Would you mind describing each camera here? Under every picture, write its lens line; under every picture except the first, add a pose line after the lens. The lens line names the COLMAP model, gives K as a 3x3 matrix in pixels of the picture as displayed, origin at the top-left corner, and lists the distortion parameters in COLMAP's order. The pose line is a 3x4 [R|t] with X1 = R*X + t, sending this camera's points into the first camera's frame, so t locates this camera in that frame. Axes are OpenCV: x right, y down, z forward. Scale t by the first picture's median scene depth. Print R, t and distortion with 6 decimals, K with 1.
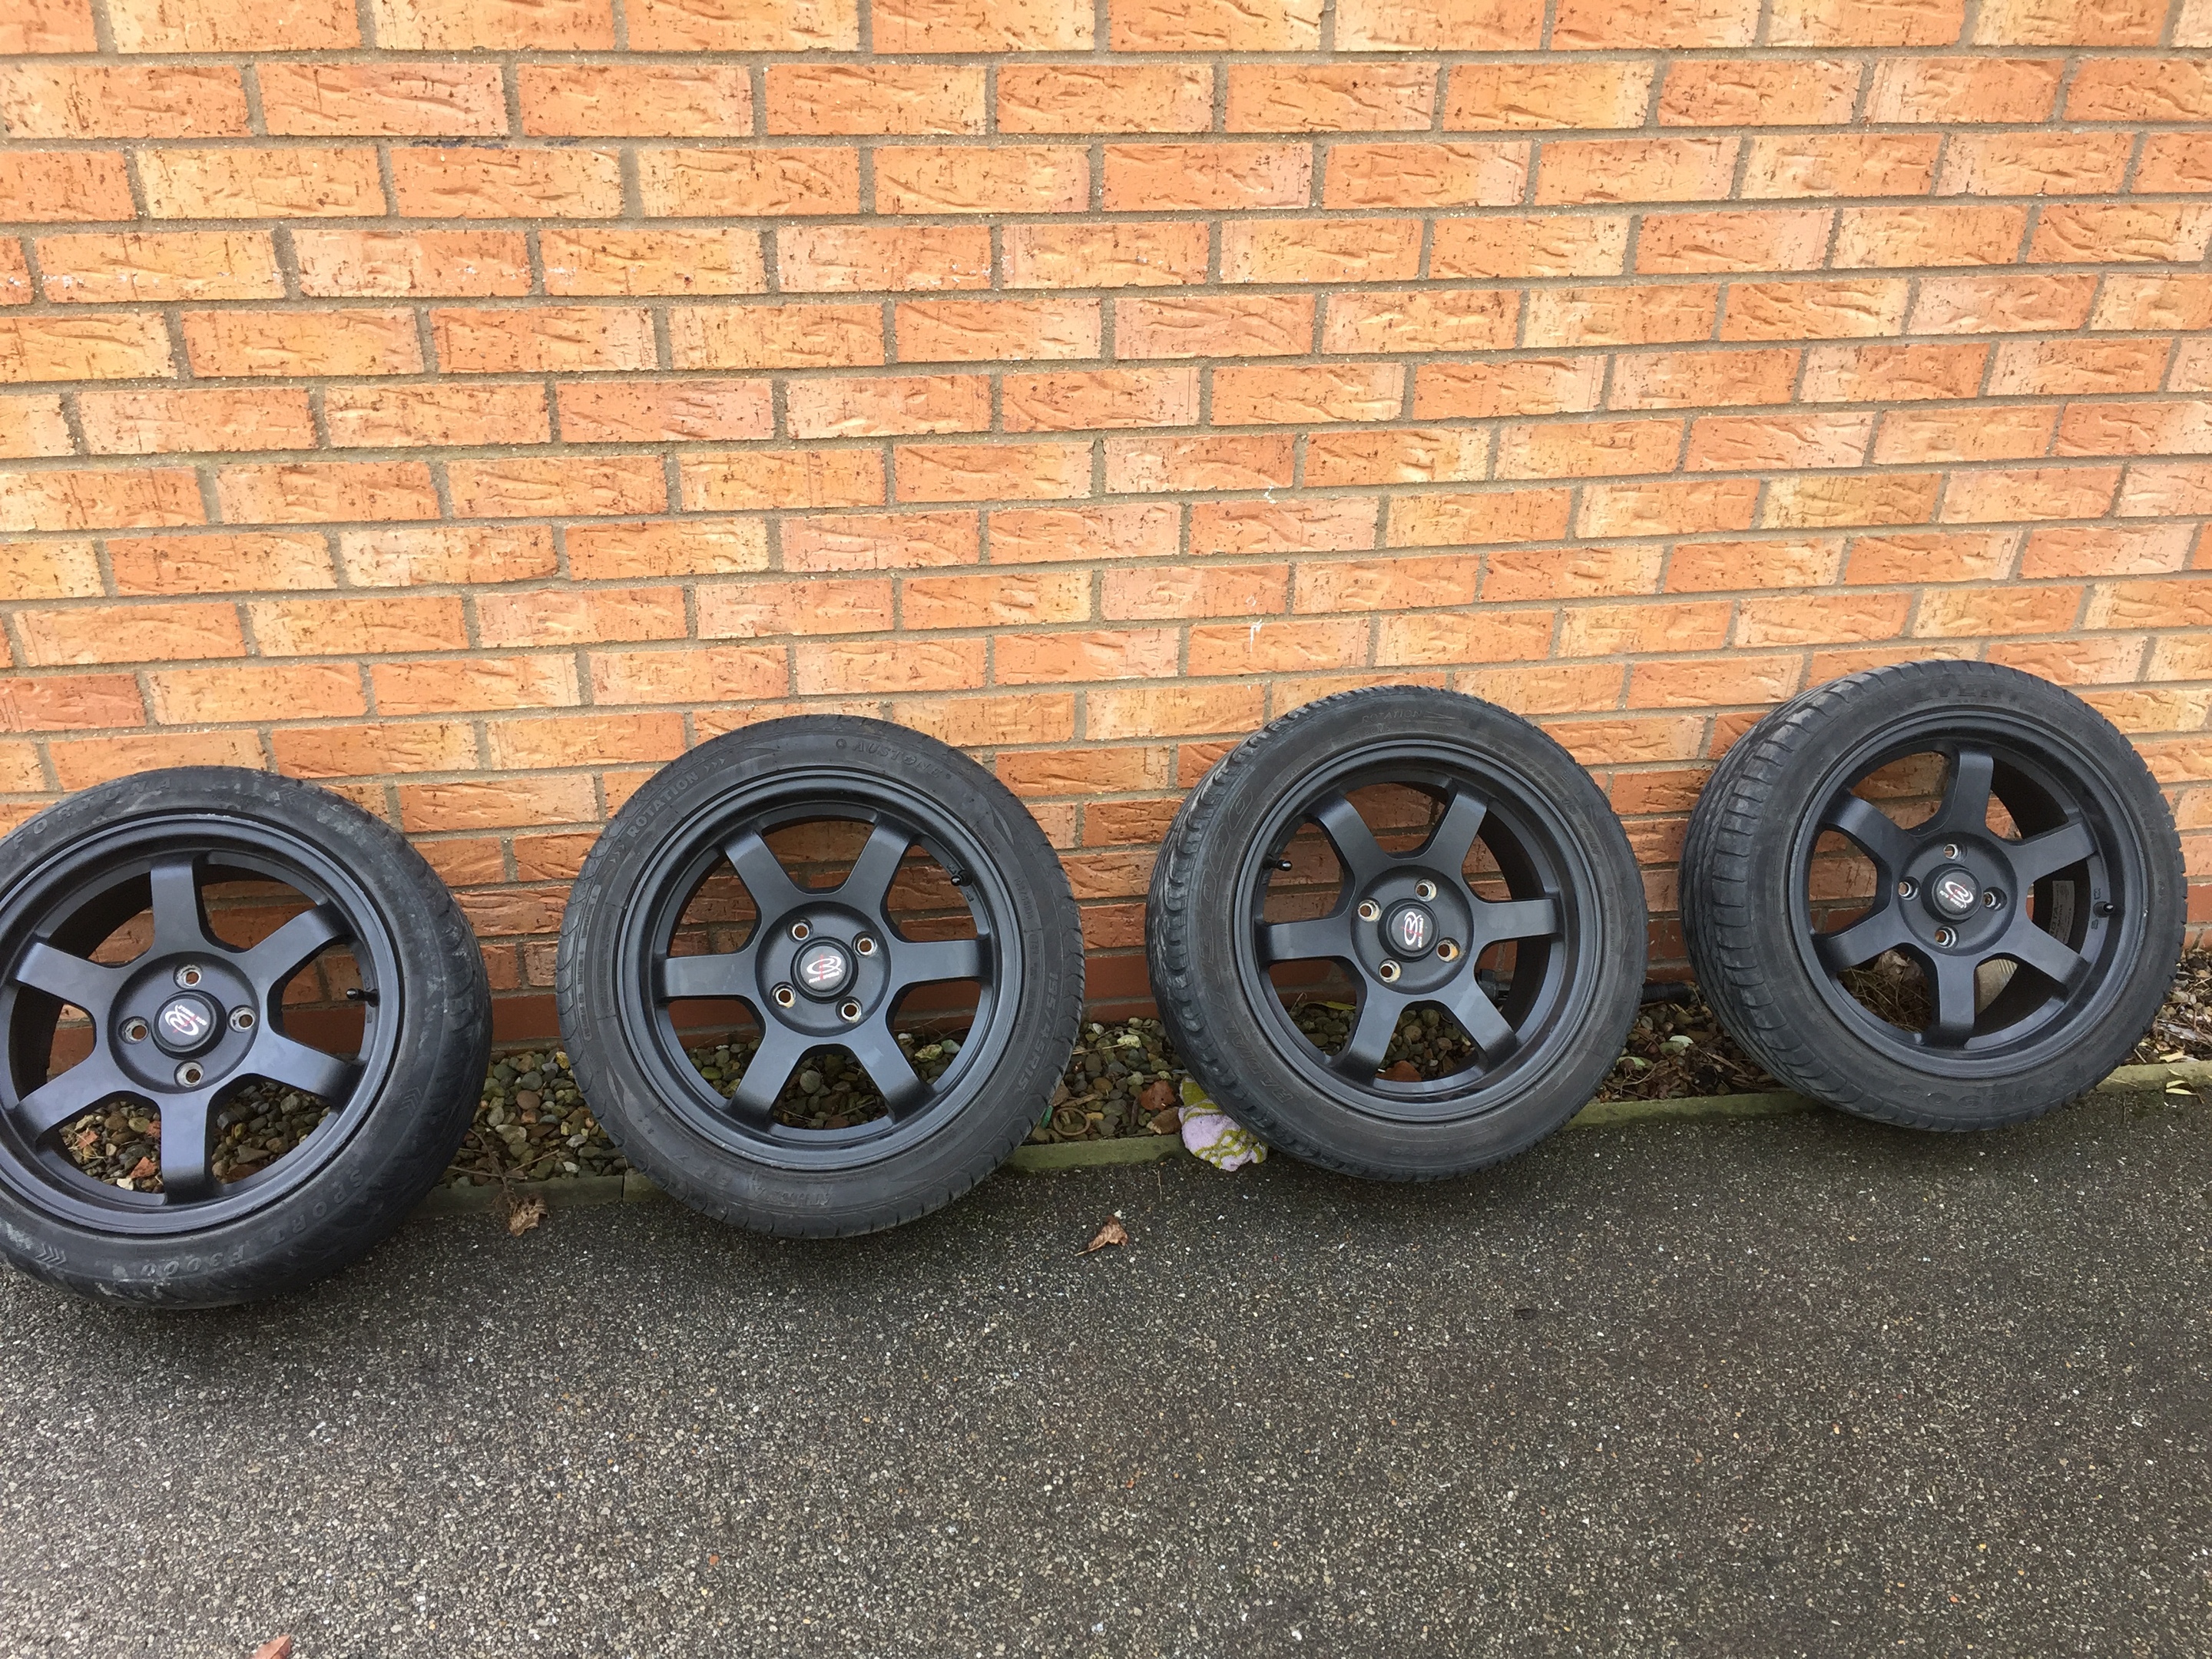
lens RADIAL K [[1844.6, 0, 1085.2], [0, 1844.6, 823.1], [0, 0, 1]] dist [0.073470, -0.097790]
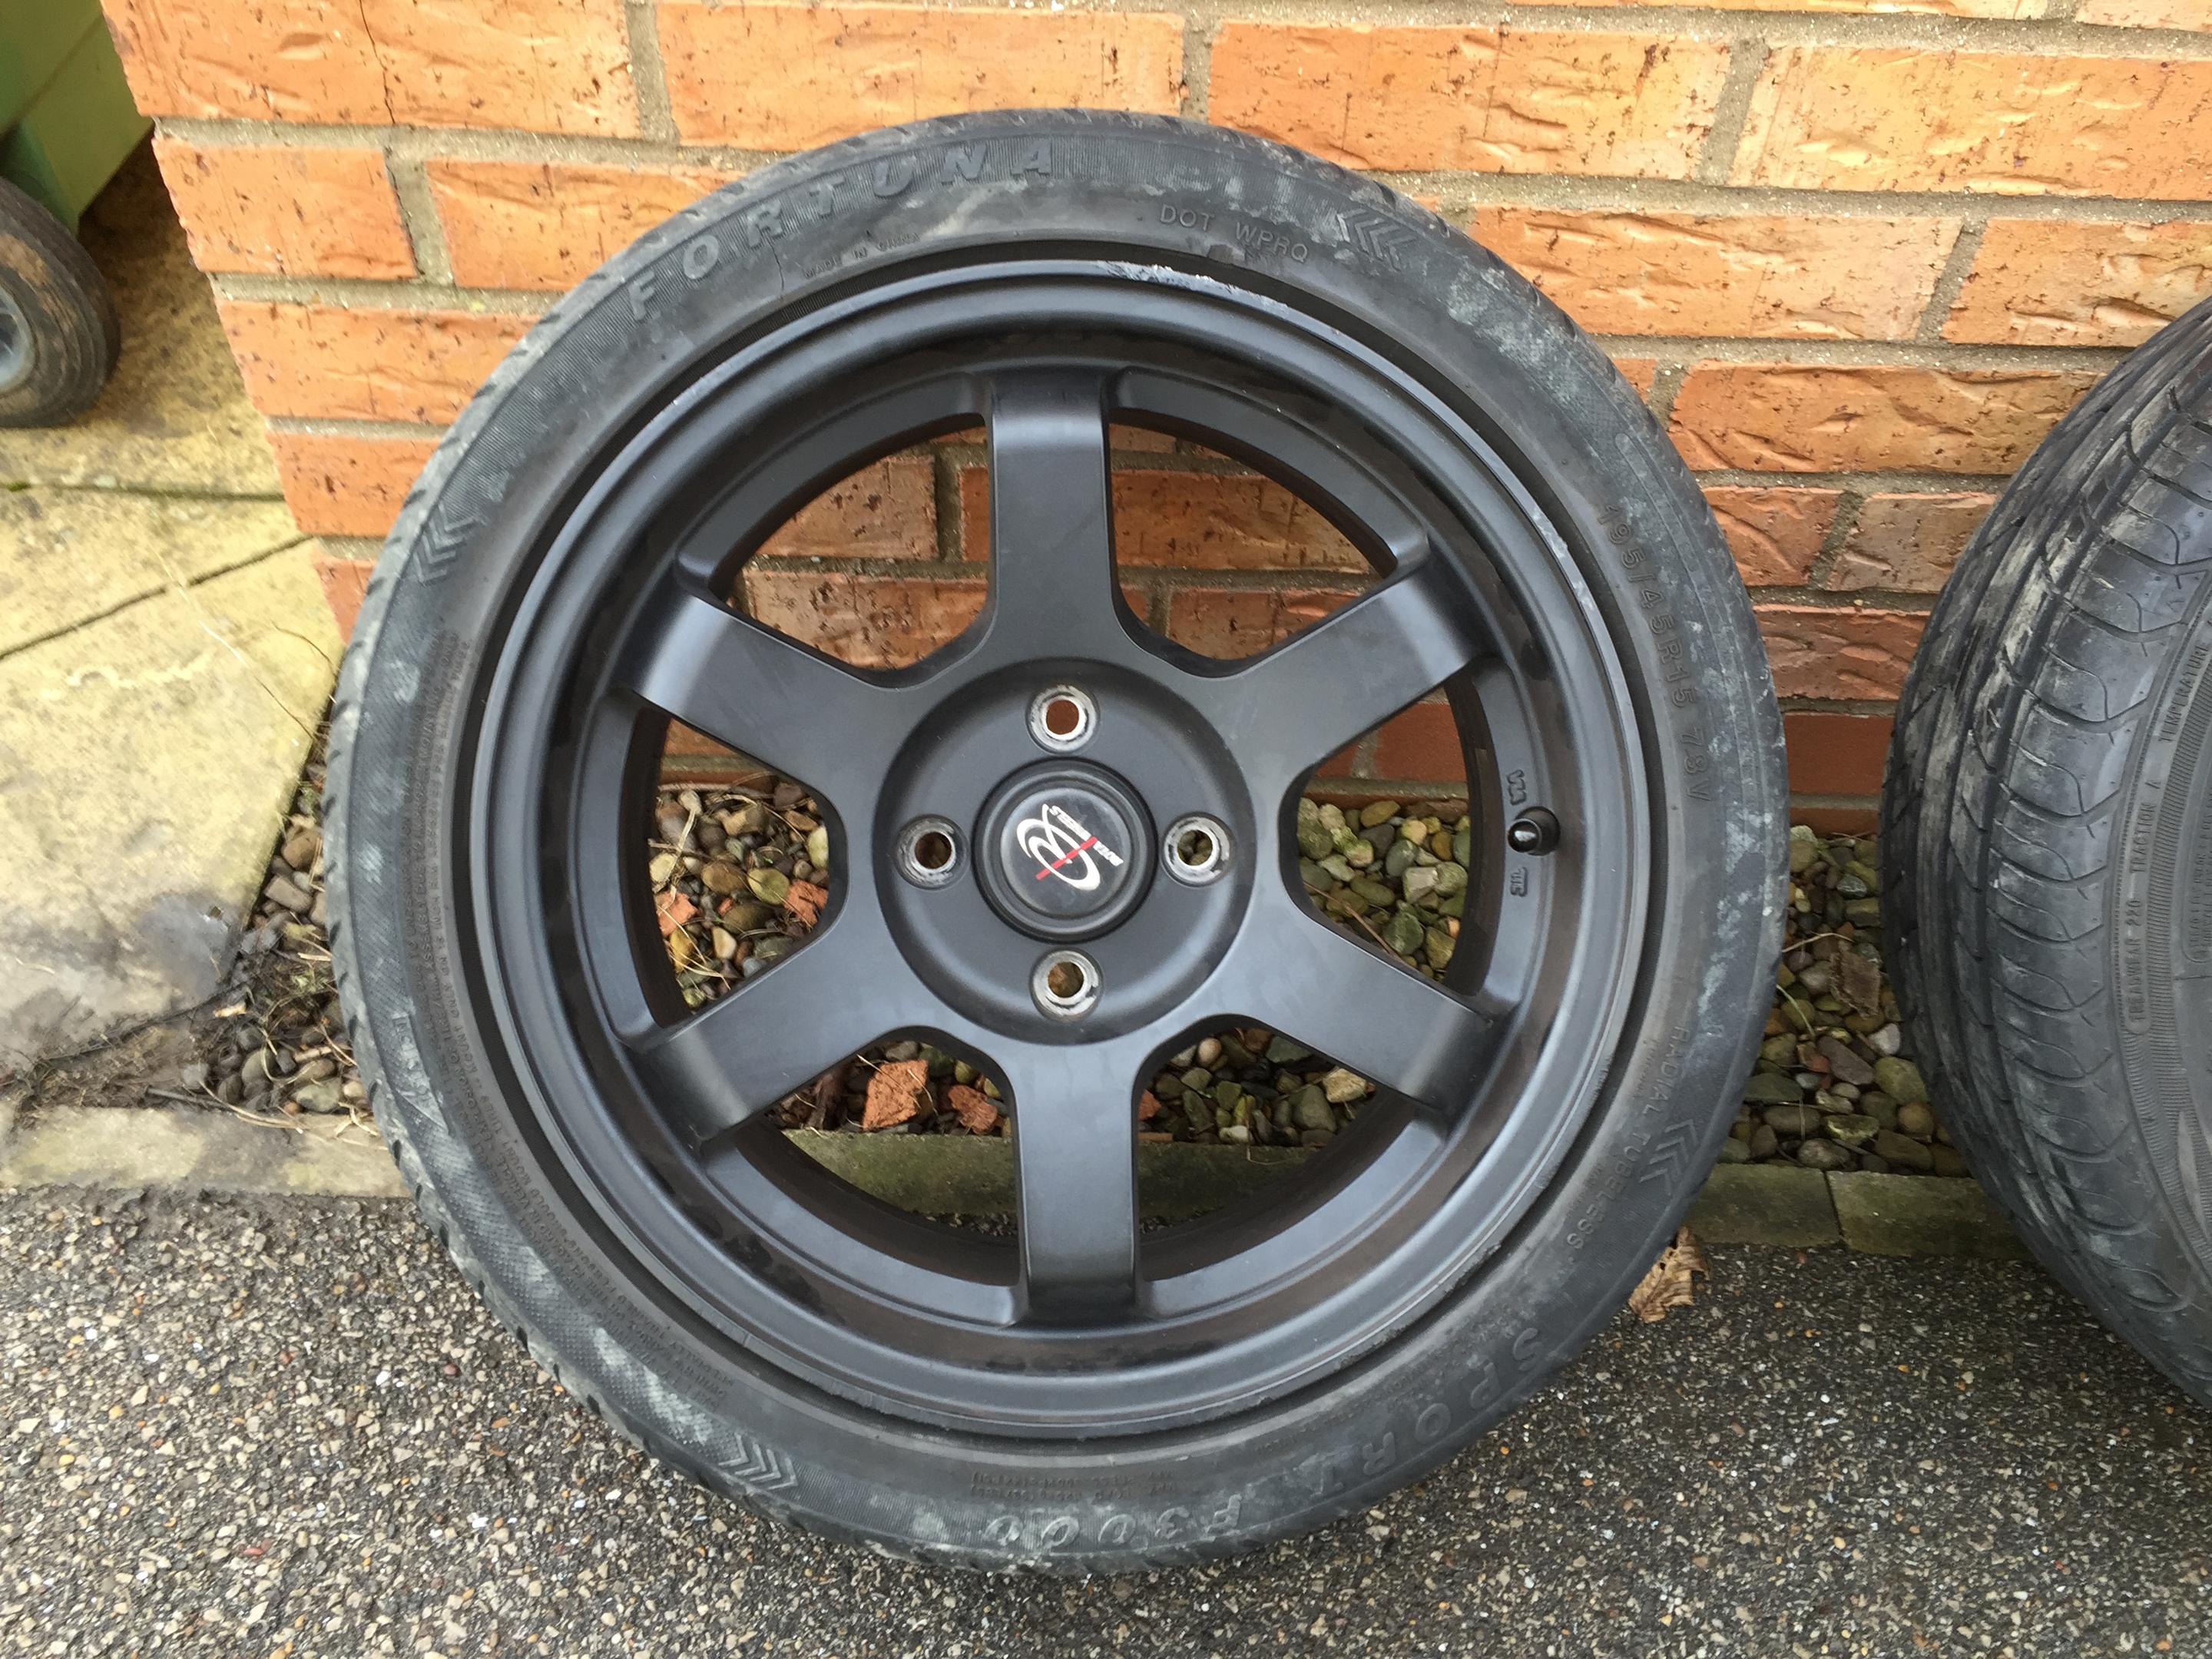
lens RADIAL K [[1844.6, 0, 1085.2], [0, 1844.6, 823.1], [0, 0, 1]] dist [0.073470, -0.097790]
pose [[0.986189, 0.131816, -0.100282, -0.434964], [-0.094639, 0.945372, 0.311952, -0.013181], [0.135925, -0.298153, 0.944791, 0.644983]]
